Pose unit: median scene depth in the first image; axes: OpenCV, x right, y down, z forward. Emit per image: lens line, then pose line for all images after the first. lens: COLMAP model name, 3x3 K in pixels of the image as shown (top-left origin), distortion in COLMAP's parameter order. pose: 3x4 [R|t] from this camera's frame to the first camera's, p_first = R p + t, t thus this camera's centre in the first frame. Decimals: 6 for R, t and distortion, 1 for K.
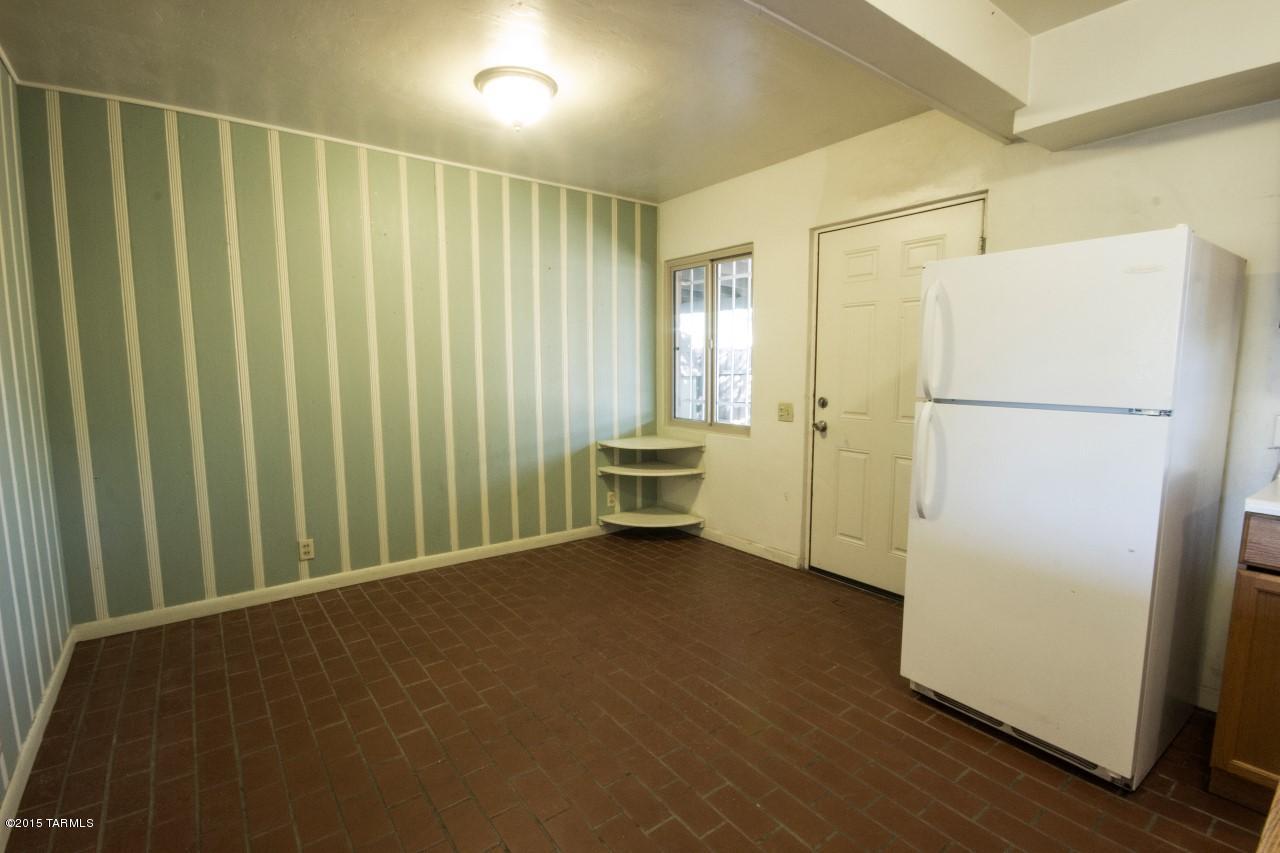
lens RADIAL K [[588.7, 0, 646.2], [0, 588.7, 429.0], [0, 0, 1]] dist [0.001840, -0.007724]
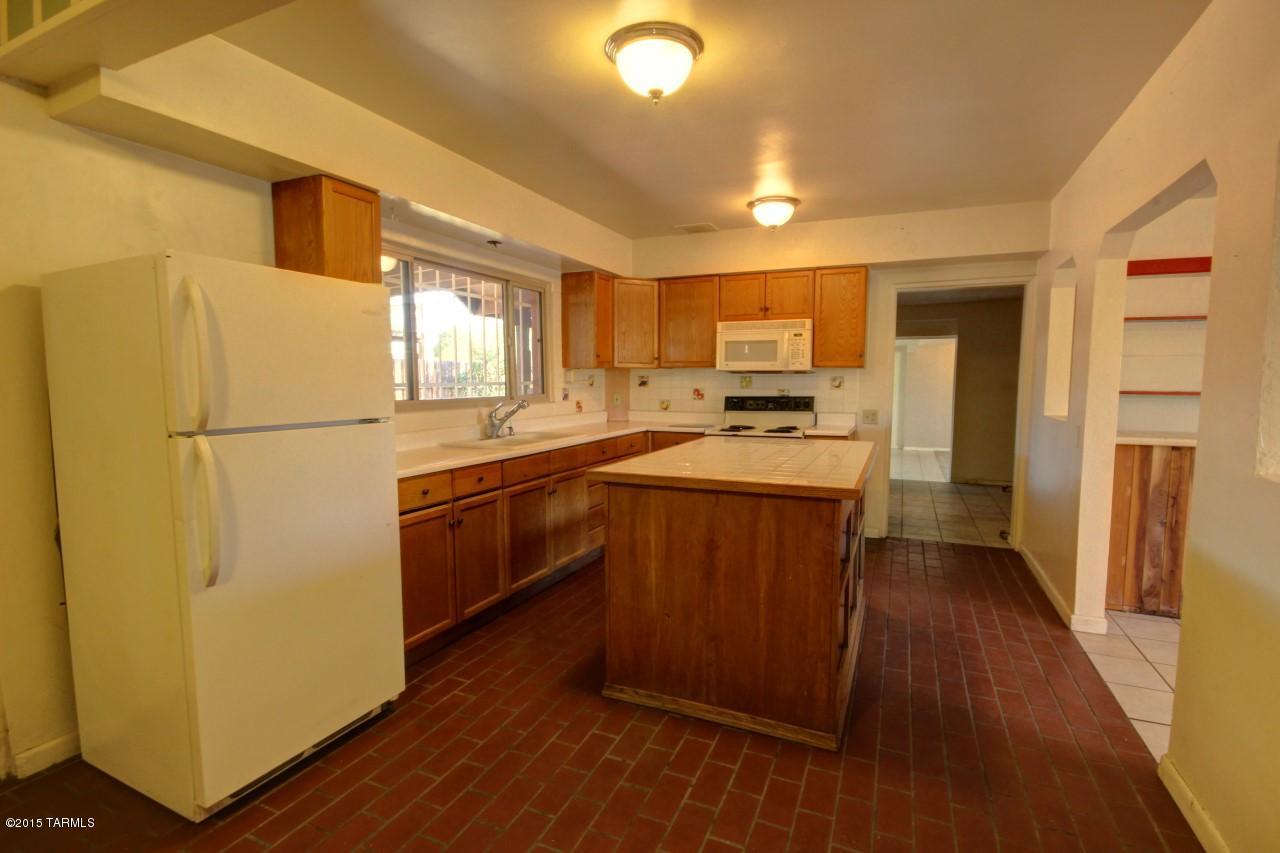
lens RADIAL K [[588.7, 0, 646.2], [0, 588.7, 429.0], [0, 0, 1]] dist [0.001840, -0.007724]
pose [[-0.486951, -0.076831, 0.870043, -0.477438], [0.101894, 0.984325, 0.143952, -0.108061], [-0.867465, 0.158750, -0.471490, 0.871702]]
